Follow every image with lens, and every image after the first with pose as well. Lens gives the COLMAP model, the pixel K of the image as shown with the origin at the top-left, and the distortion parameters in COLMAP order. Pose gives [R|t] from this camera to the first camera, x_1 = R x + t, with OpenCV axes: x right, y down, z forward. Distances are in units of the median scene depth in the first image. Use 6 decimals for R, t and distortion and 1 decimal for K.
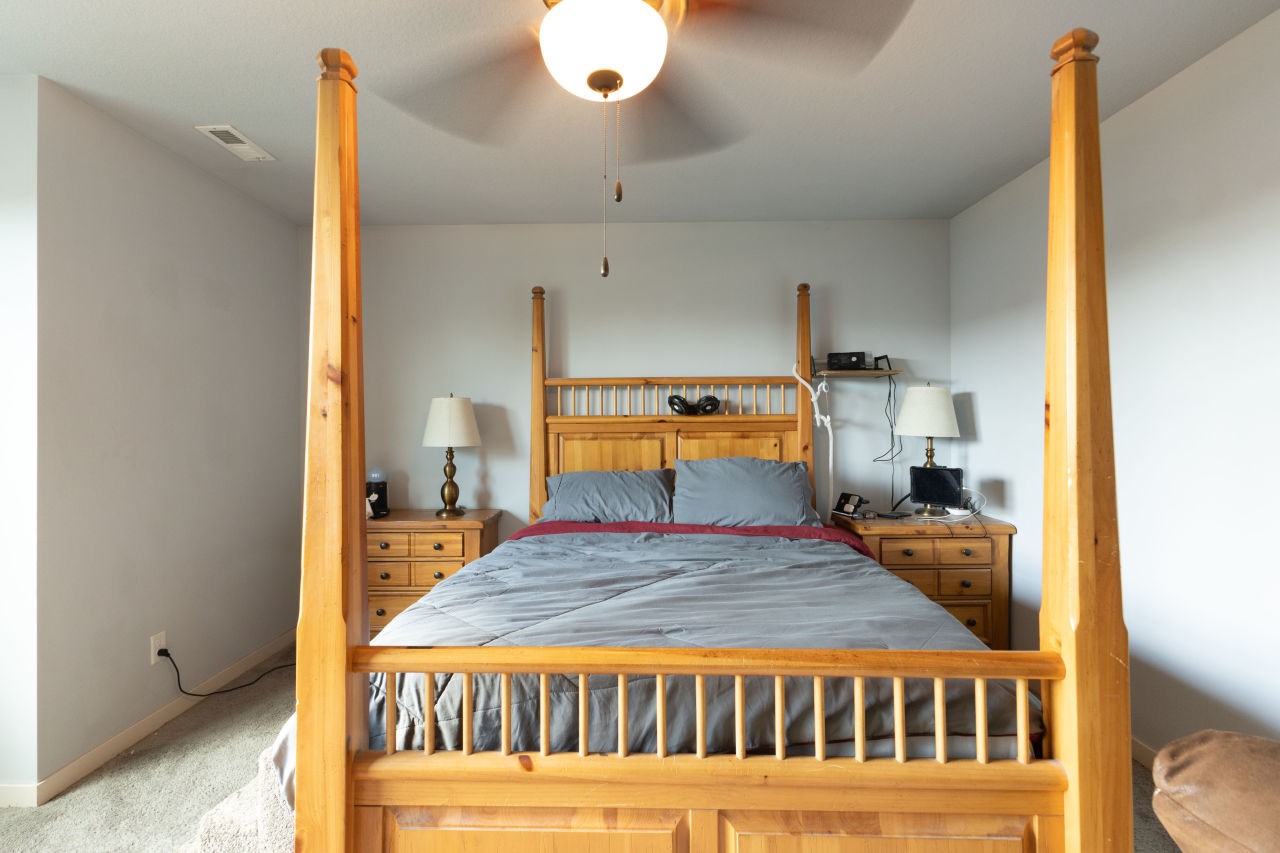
lens RADIAL K [[581.3, 0, 639.8], [0, 581.3, 414.9], [0, 0, 1]] dist [0.001901, -0.000314]
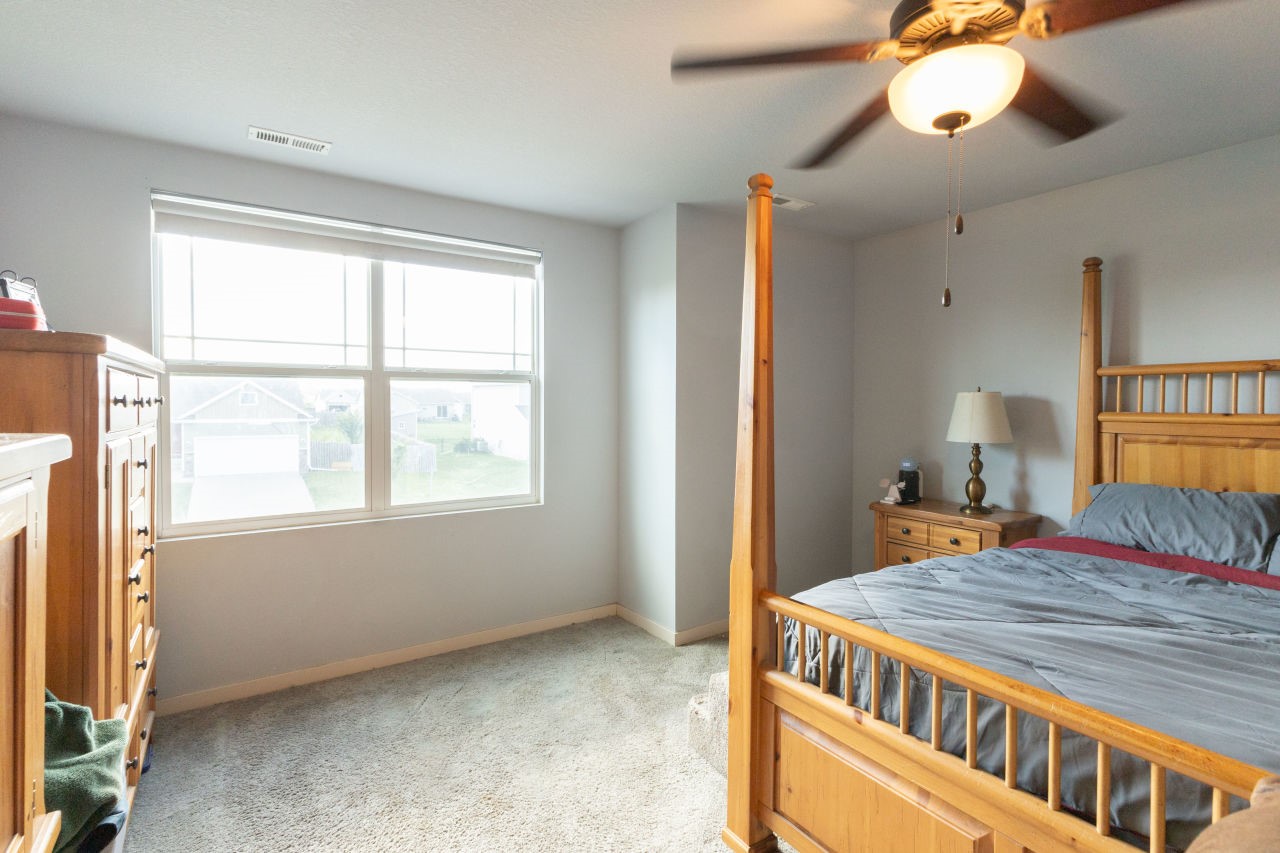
lens RADIAL K [[581.3, 0, 639.8], [0, 581.3, 414.9], [0, 0, 1]] dist [0.001901, -0.000314]
pose [[0.582183, 0.019747, -0.812818, 0.202106], [0.004557, 0.999610, 0.027549, -0.030588], [0.813045, -0.019742, 0.581866, -0.033202]]
